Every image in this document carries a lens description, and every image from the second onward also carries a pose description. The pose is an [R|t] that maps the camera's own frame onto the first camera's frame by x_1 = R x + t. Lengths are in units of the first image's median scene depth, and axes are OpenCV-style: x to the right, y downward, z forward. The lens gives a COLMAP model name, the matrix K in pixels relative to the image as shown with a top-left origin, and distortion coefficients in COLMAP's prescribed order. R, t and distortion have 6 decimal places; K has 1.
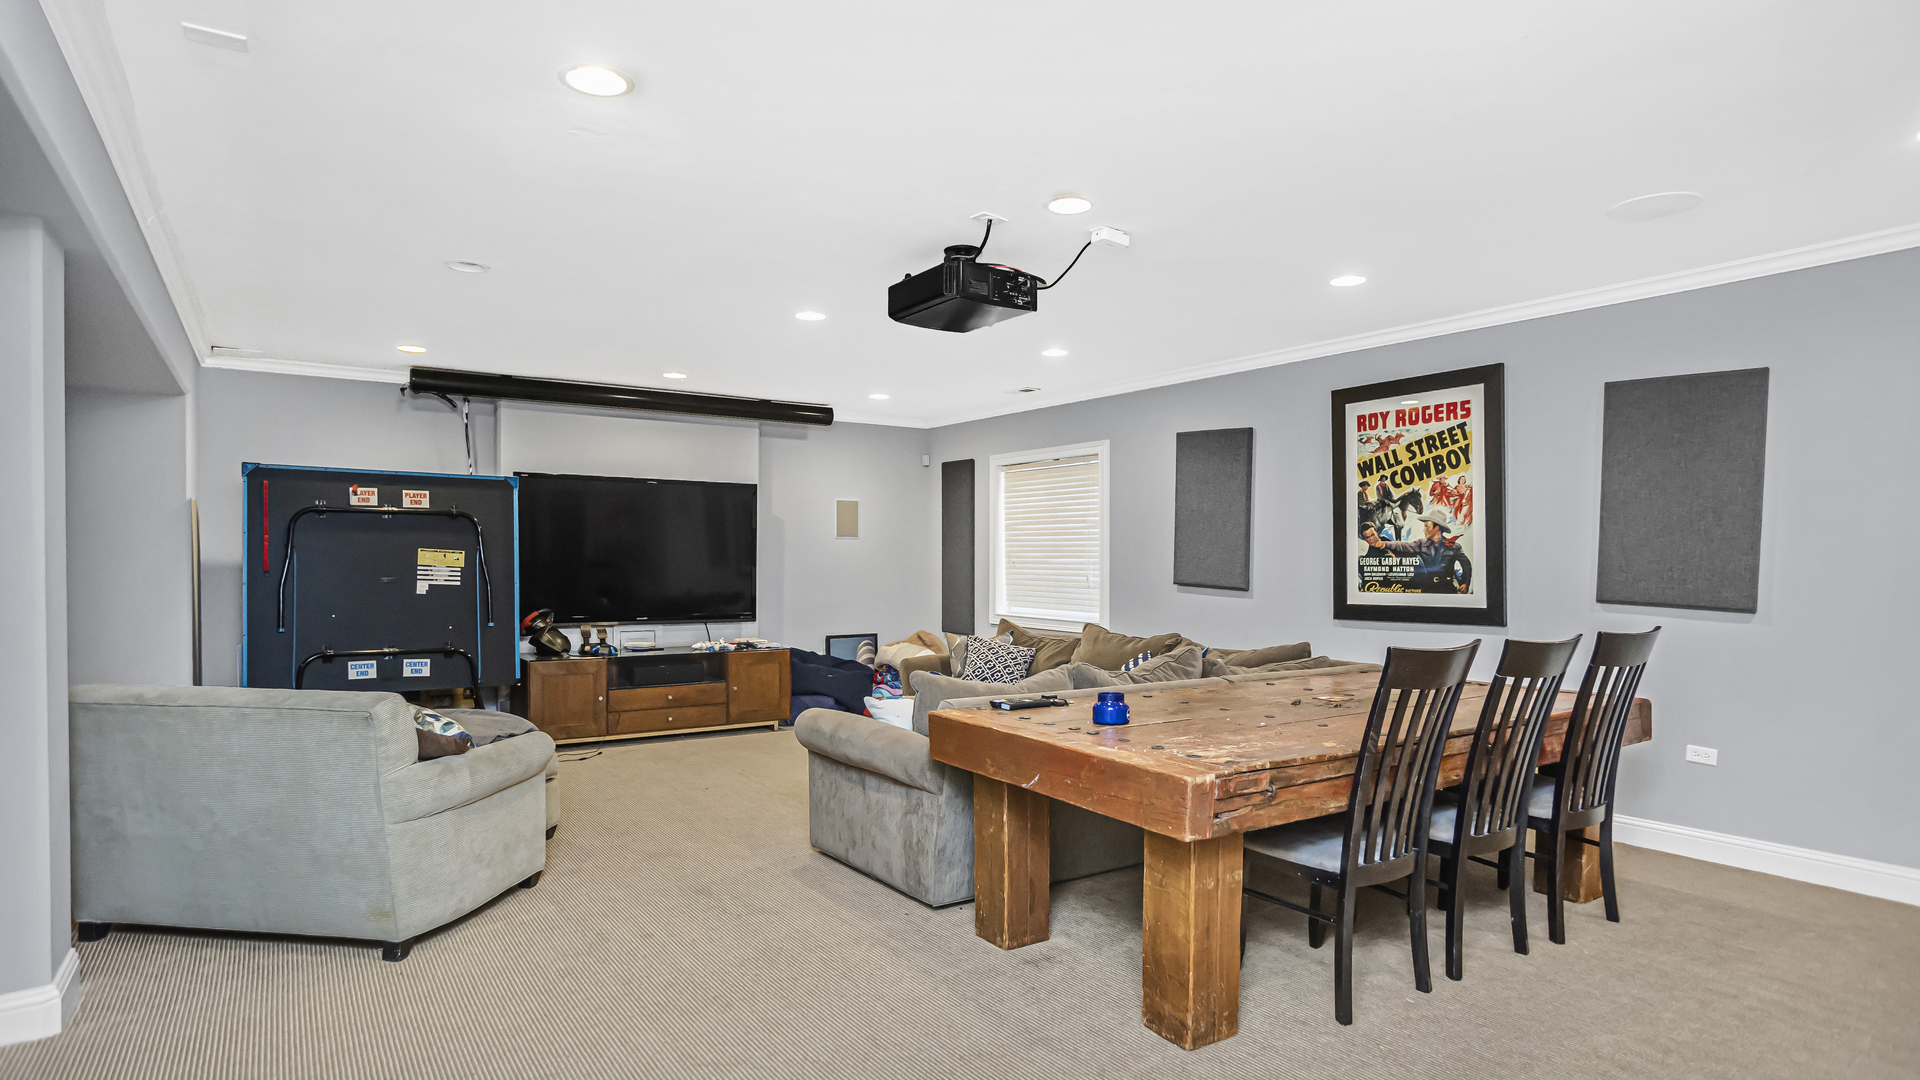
lens RADIAL K [[957.2, 0, 960.0], [0, 957.2, 540.0], [0, 0, 1]] dist [0.000083, 0.000002]
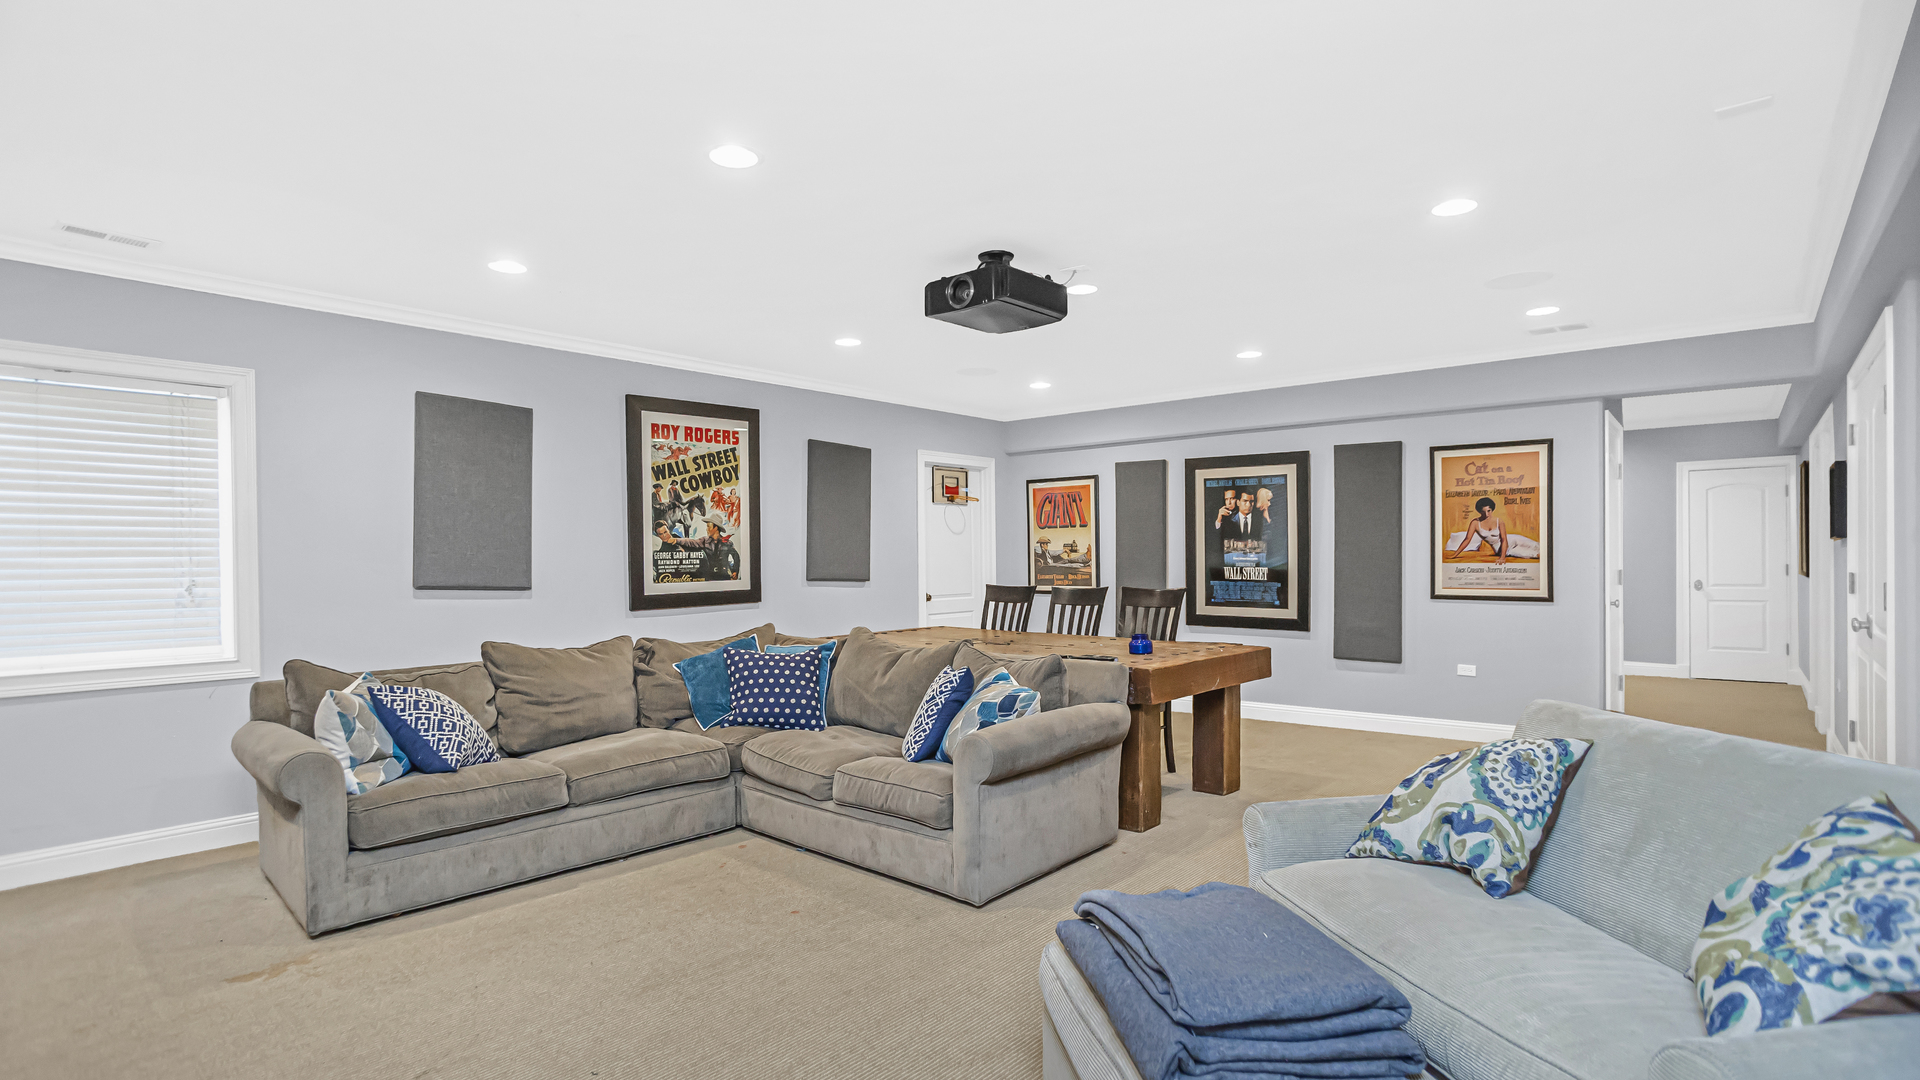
lens RADIAL K [[957.2, 0, 960.0], [0, 957.2, 540.0], [0, 0, 1]] dist [0.000083, 0.000002]
pose [[-0.211716, 0.026126, 0.976982, -0.762613], [0.001364, 0.999650, -0.026436, 0.035143], [-0.977330, -0.004264, -0.211678, 0.925432]]
